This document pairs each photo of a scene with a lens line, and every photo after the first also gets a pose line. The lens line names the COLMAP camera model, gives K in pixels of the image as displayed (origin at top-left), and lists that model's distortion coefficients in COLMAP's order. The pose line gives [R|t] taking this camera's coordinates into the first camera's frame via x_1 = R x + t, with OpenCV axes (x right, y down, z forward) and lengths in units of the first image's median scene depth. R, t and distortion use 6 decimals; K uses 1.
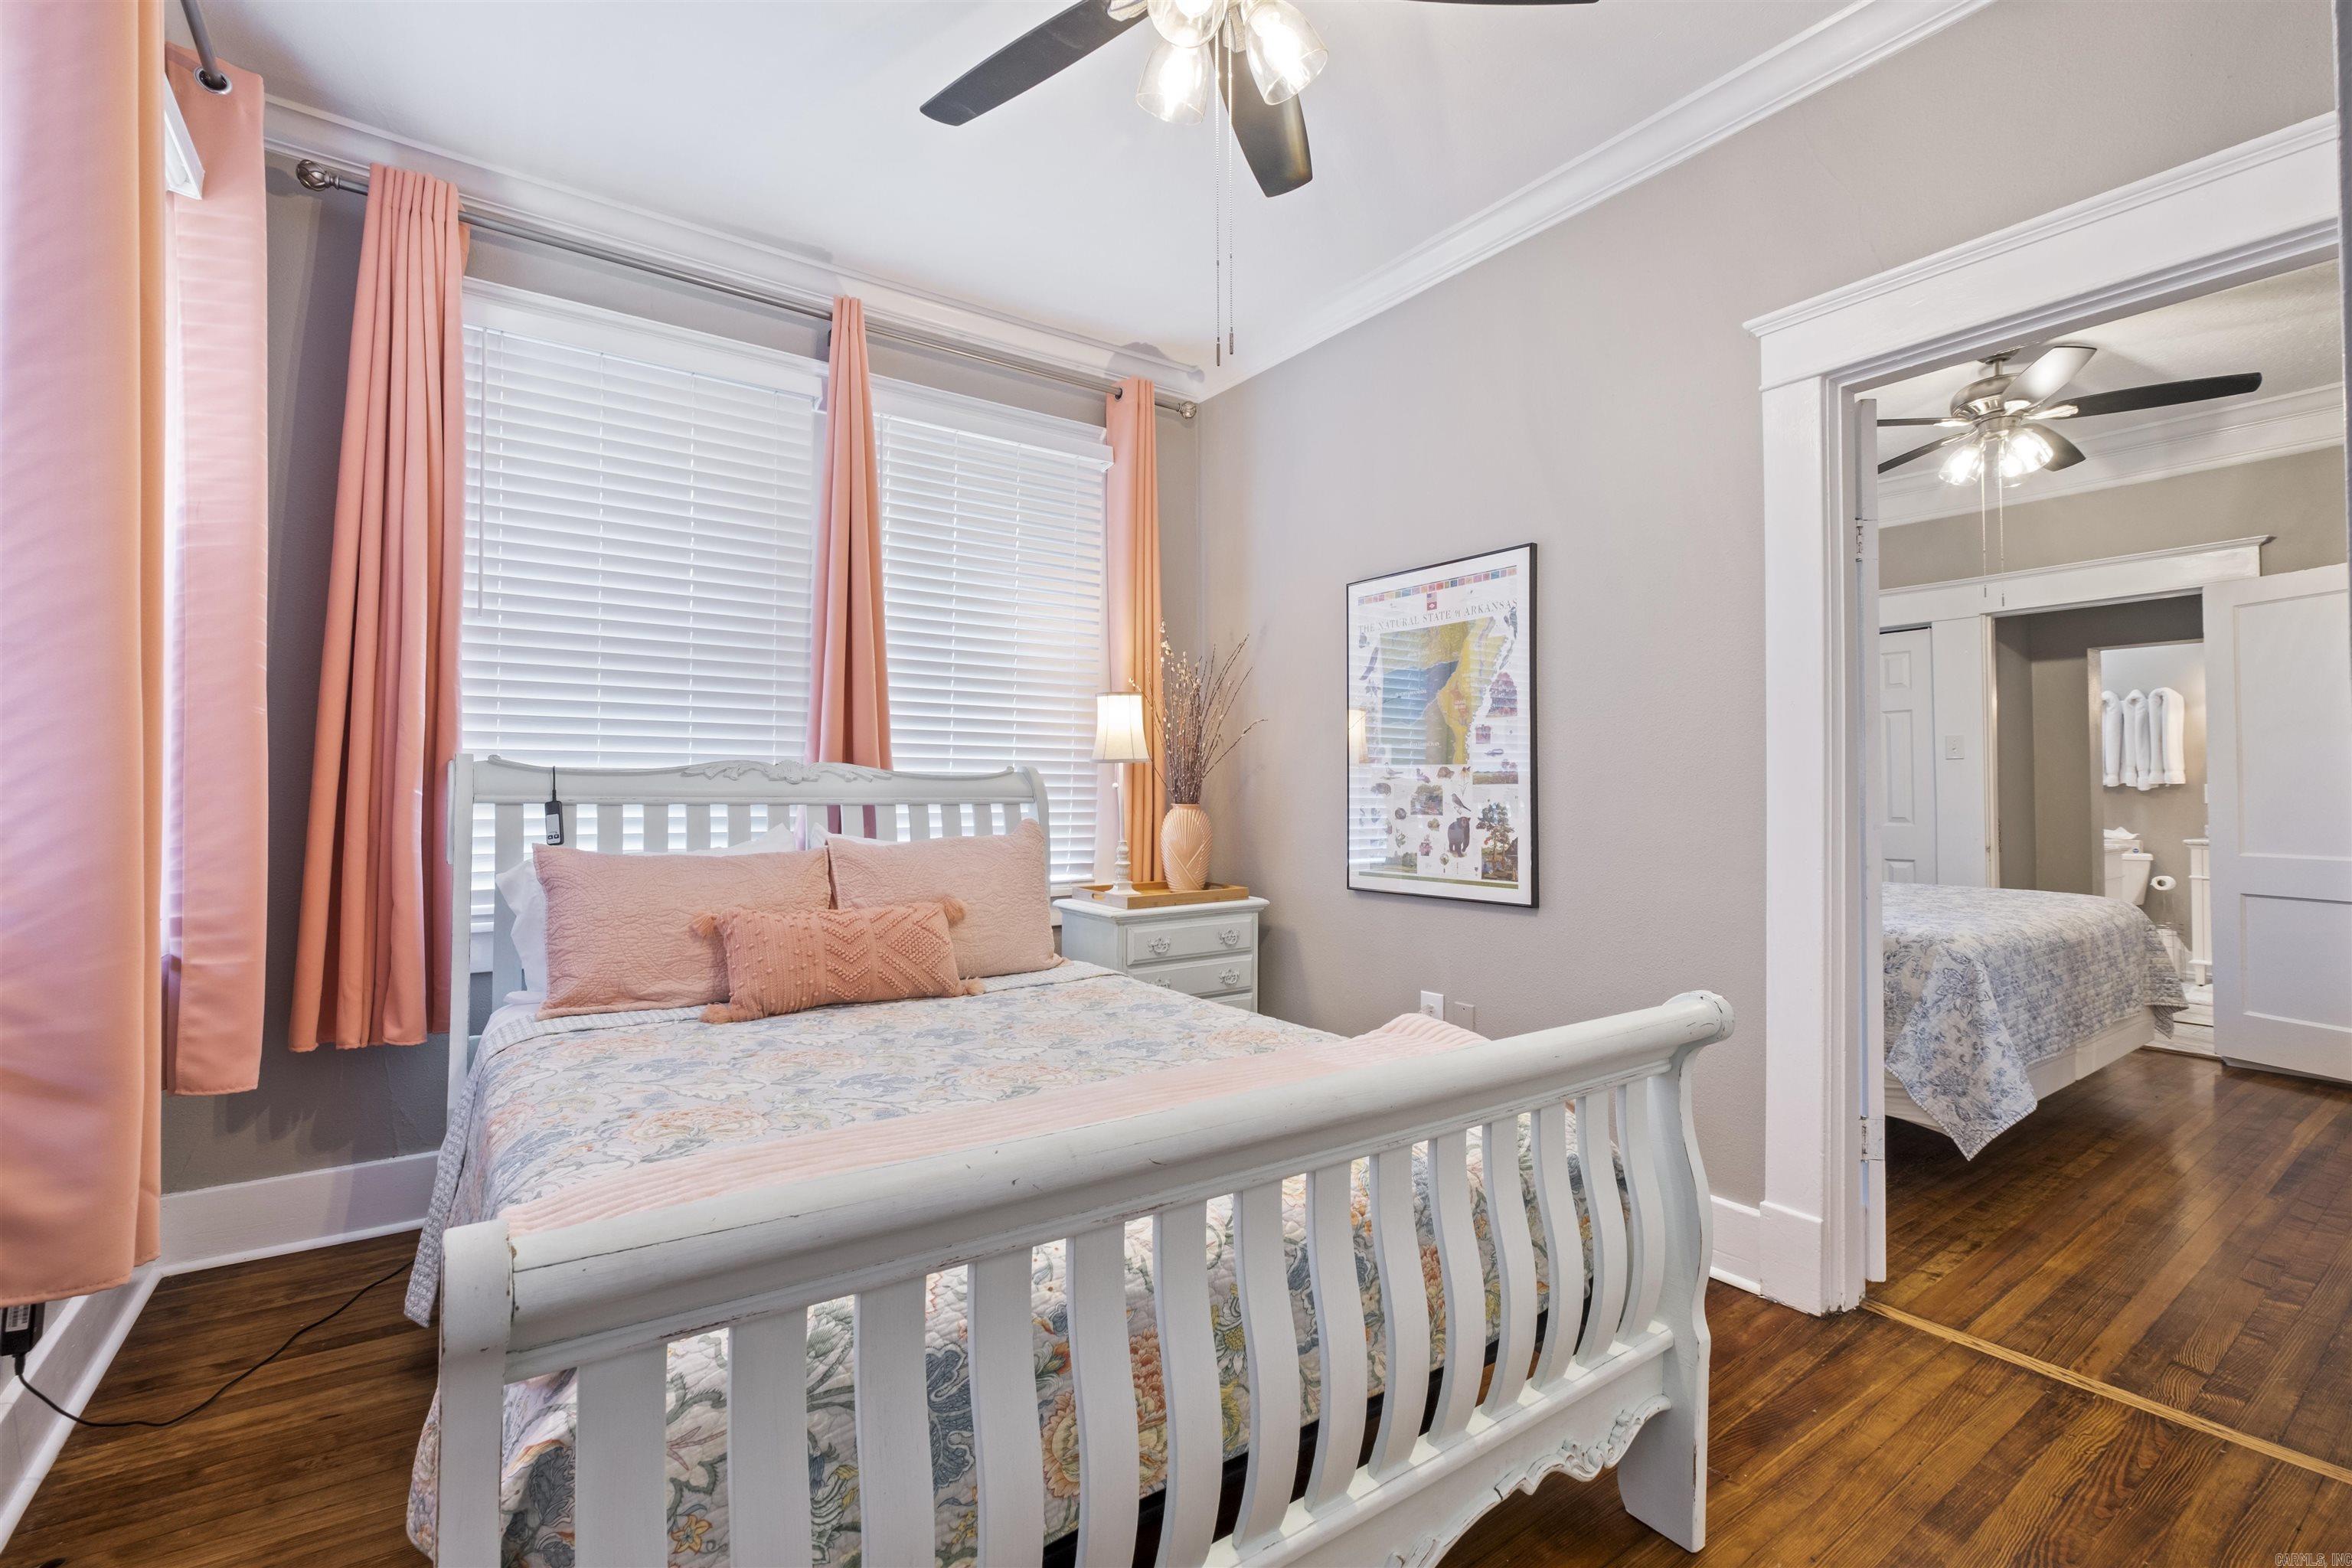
lens RADIAL K [[1037.6, 0, 1166.5], [0, 1037.6, 766.3], [0, 0, 1]] dist [-0.003670, -0.000809]
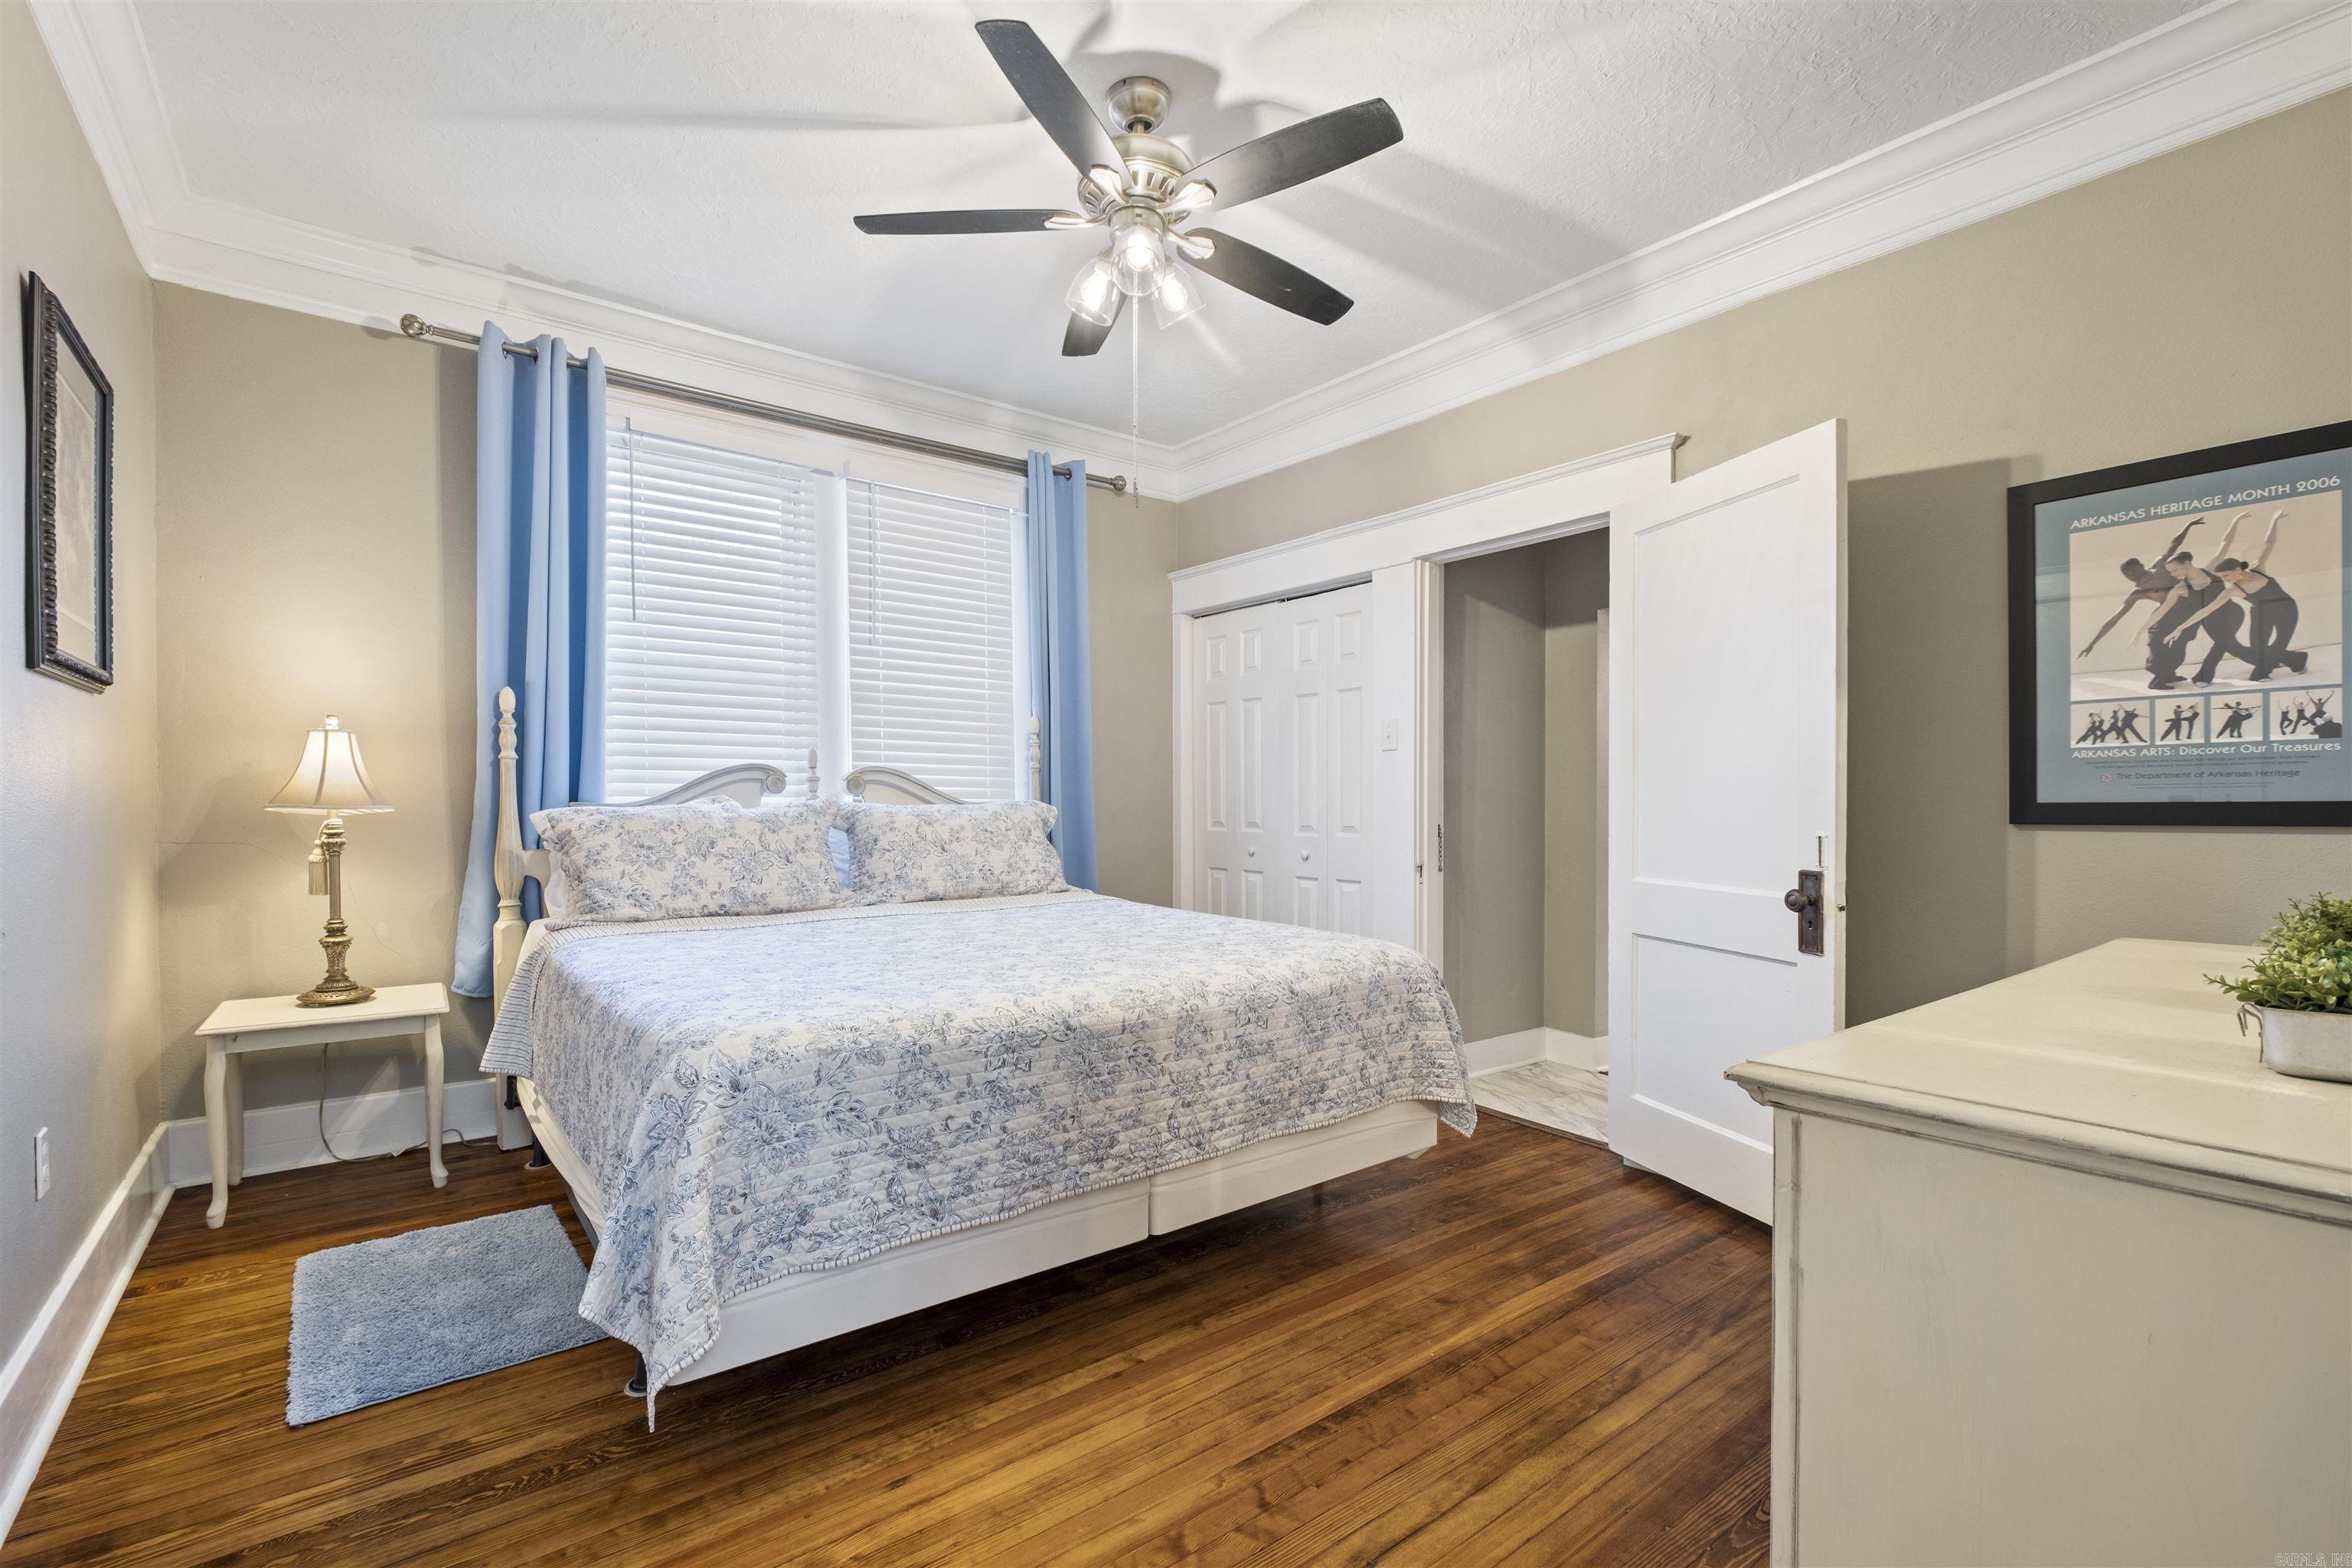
lens RADIAL K [[1037.6, 0, 1172.5], [0, 1037.6, 807.2], [0, 0, 1]] dist [-0.003670, -0.000809]
pose [[0.999312, 0.000310, 0.037092, 0.691498], [-0.001572, 0.999421, 0.034001, 0.010851], [-0.037060, -0.034036, 0.998733, 0.287502]]
